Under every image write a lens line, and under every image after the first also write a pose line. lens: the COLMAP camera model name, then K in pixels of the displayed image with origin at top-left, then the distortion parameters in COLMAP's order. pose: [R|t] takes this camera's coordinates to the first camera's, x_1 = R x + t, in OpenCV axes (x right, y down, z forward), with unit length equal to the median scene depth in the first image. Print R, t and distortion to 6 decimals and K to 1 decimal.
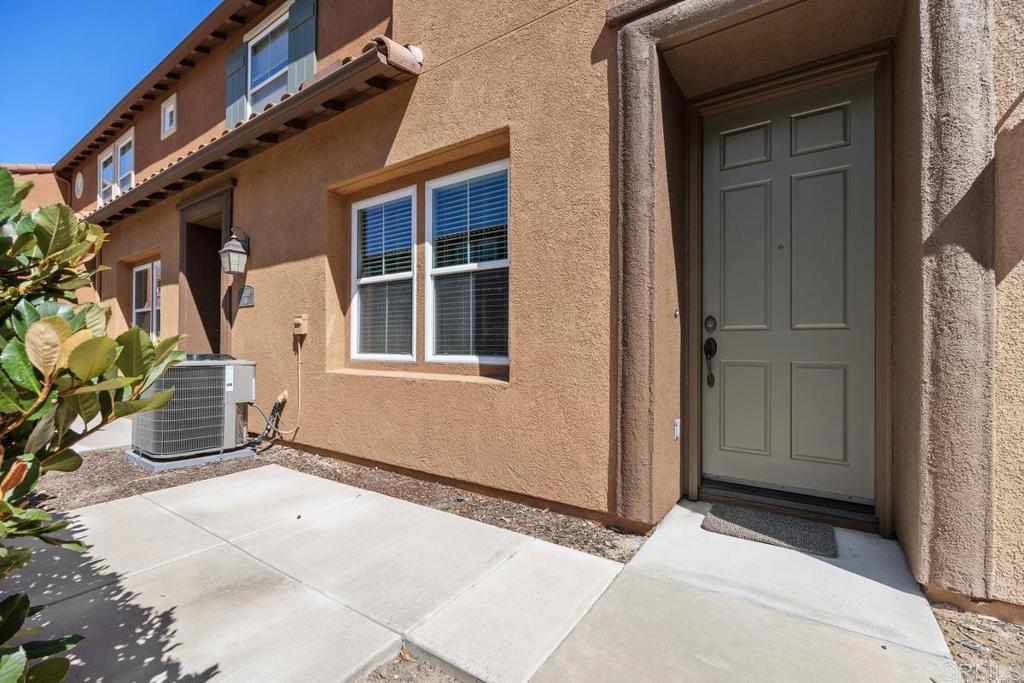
lens RADIAL K [[440.4, 0, 509.1], [0, 440.4, 345.1], [0, 0, 1]] dist [-0.009987, -0.000034]
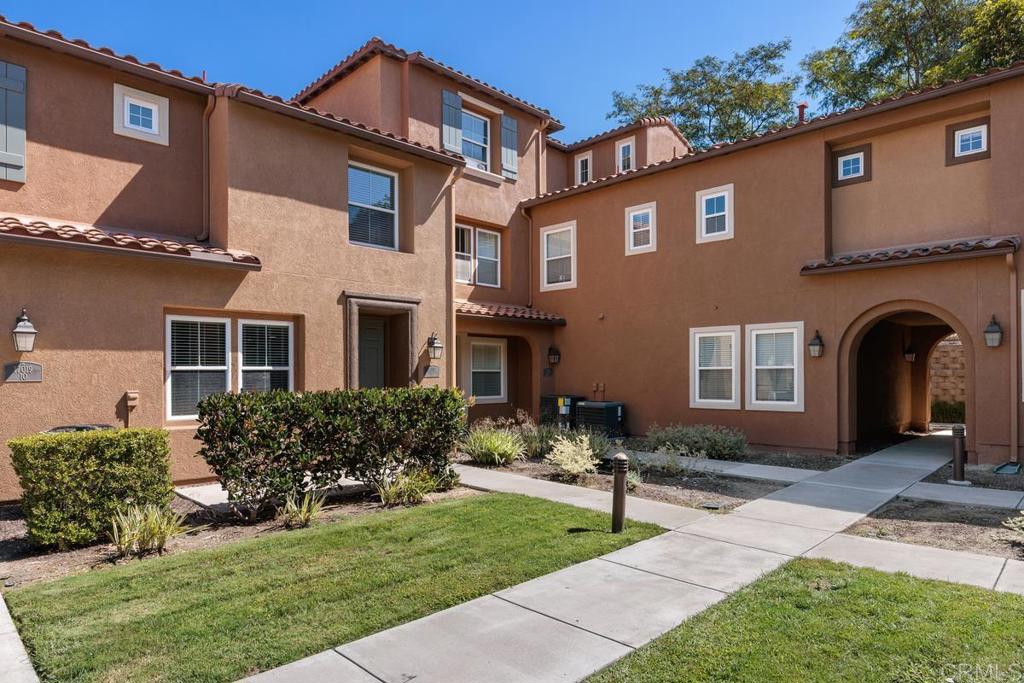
lens RADIAL K [[598.6, 0, 512.0], [0, 598.6, 341.5], [0, 0, 1]] dist [-0.000369, -0.000068]
pose [[0.176936, 0.045627, 0.983164, -2.460490], [0.001985, 0.998906, -0.046715, -0.157005], [-0.984220, 0.010218, 0.176652, -0.574009]]
